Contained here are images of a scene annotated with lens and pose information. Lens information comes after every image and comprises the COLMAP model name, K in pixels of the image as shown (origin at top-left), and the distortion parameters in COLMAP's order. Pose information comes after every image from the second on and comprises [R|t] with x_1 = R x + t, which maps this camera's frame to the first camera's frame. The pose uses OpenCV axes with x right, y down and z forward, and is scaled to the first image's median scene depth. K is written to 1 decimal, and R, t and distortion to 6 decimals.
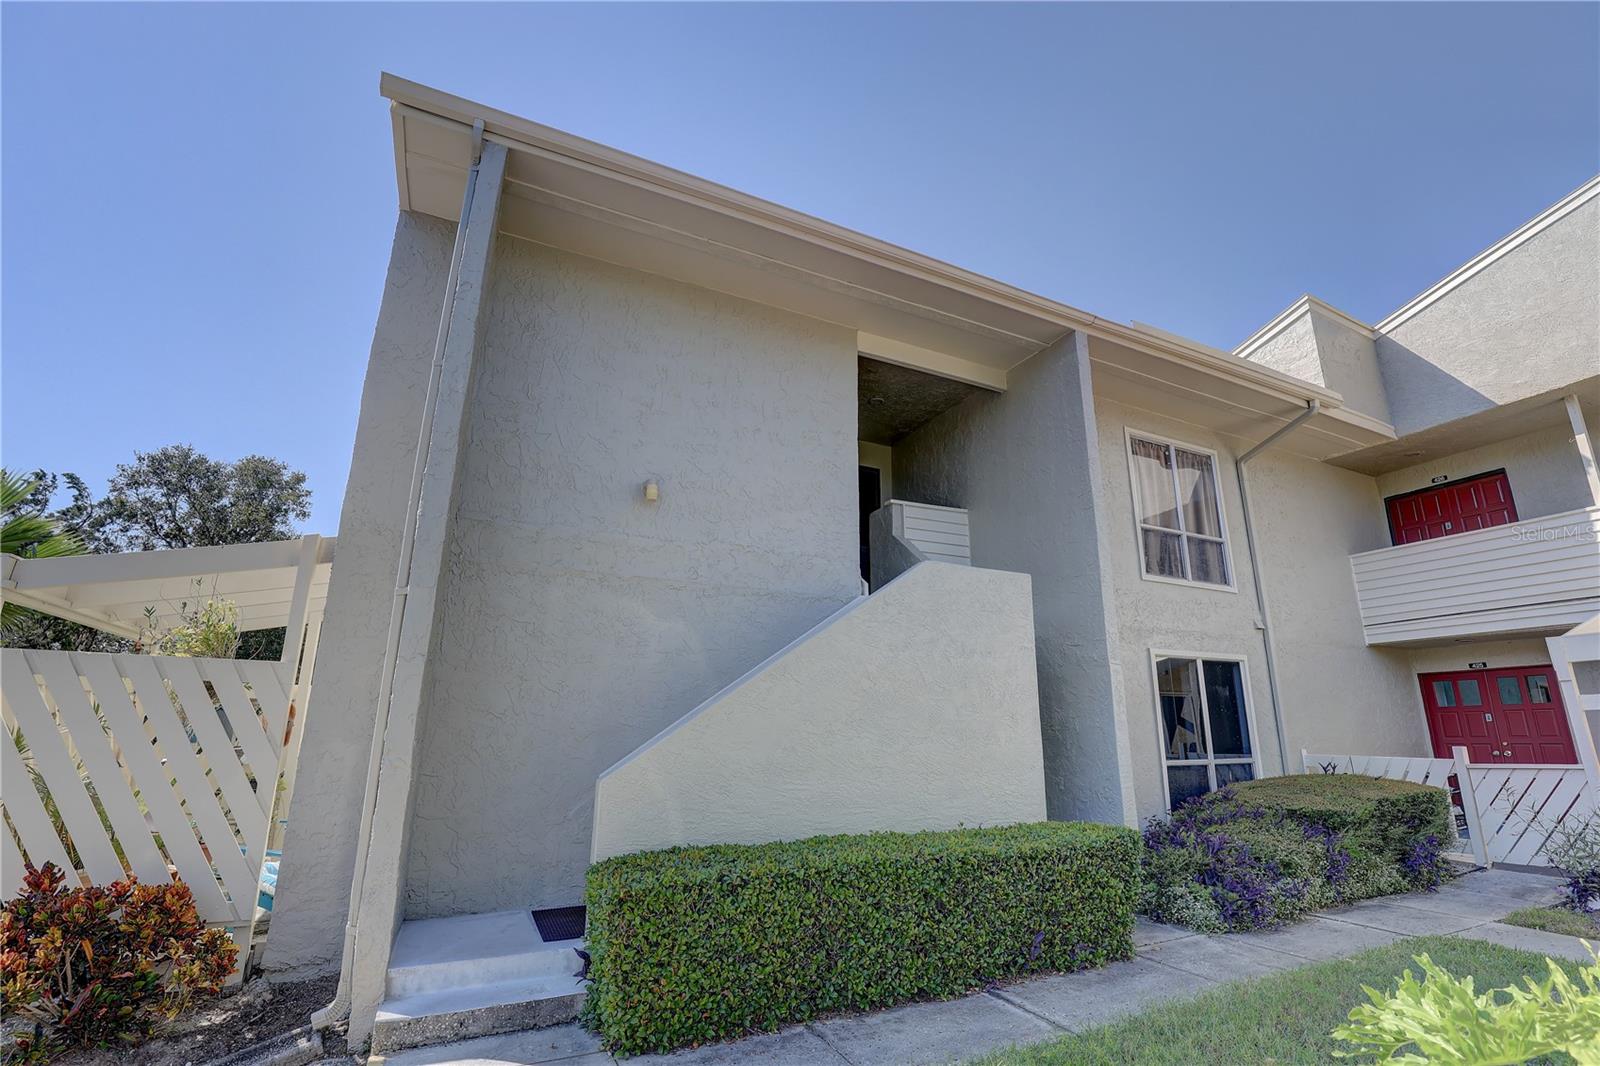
lens RADIAL K [[734.9, 0, 800.0], [0, 734.9, 533.0], [0, 0, 1]] dist [-0.019565, 0.000039]
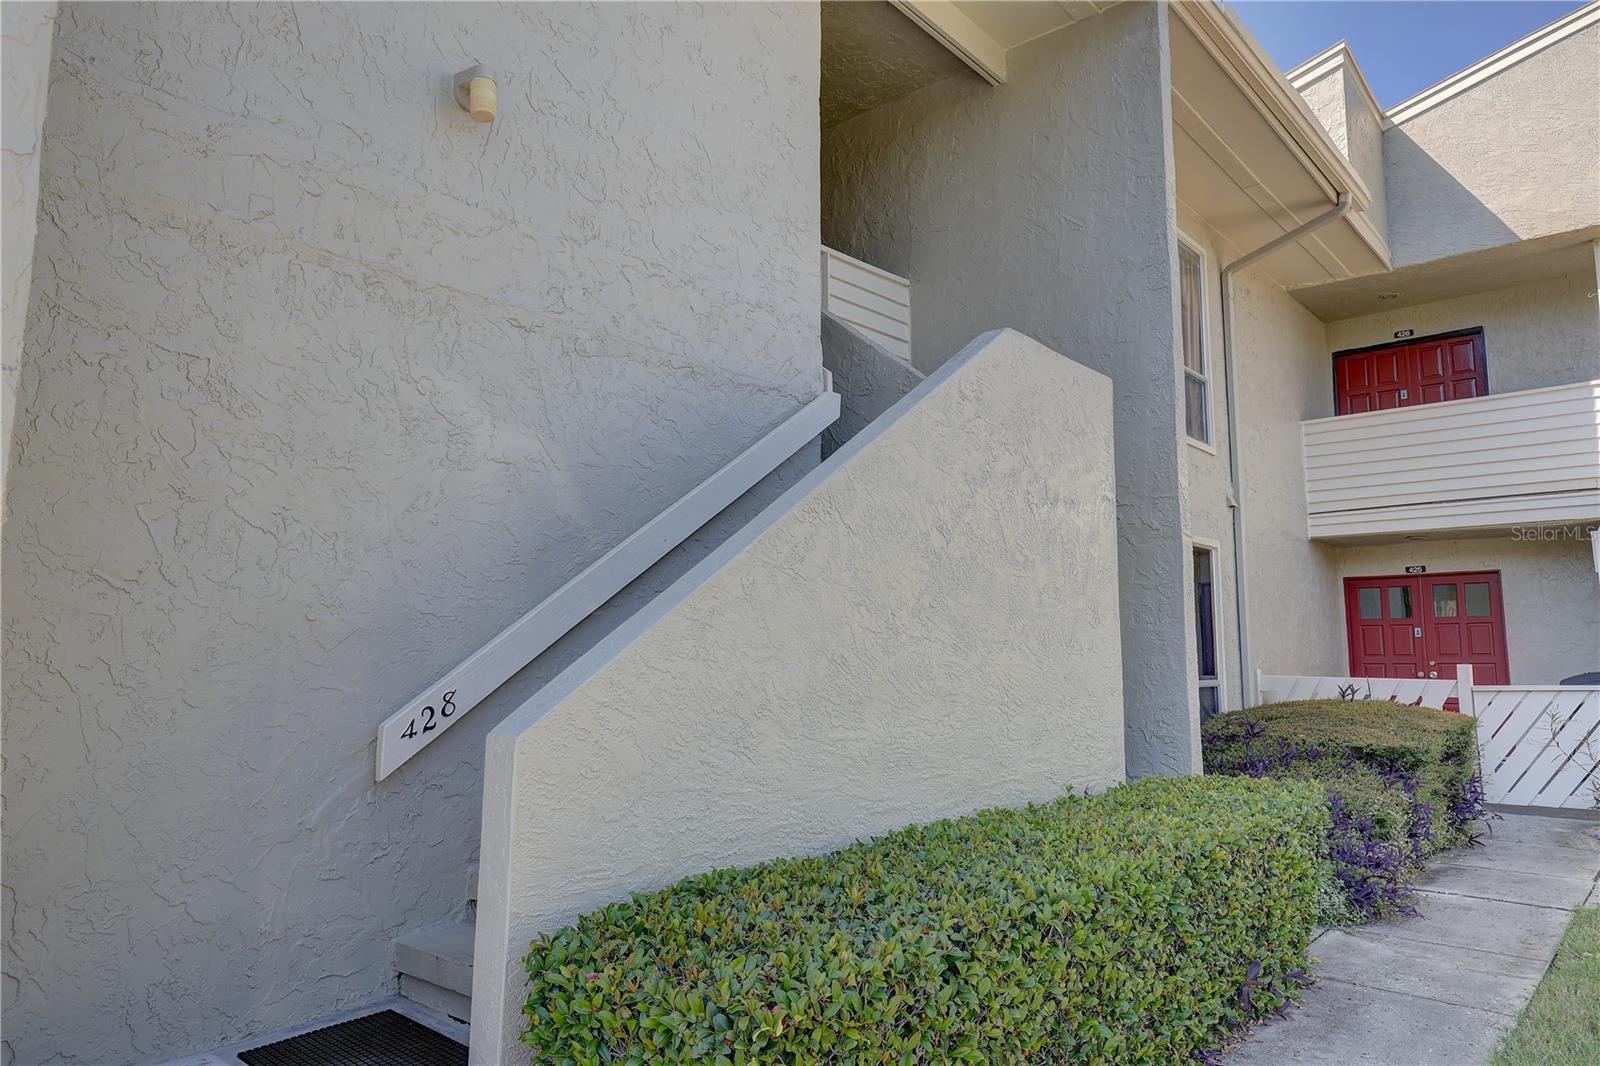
lens RADIAL K [[1055.9, 0, 800.0], [0, 1055.9, 533.0], [0, 0, 1]] dist [0.001411, 0.003048]
pose [[0.919441, 0.043896, 0.390771, -0.170402], [-0.101950, 0.986380, 0.129076, 0.064682], [-0.379782, -0.158517, 0.911393, 0.201204]]
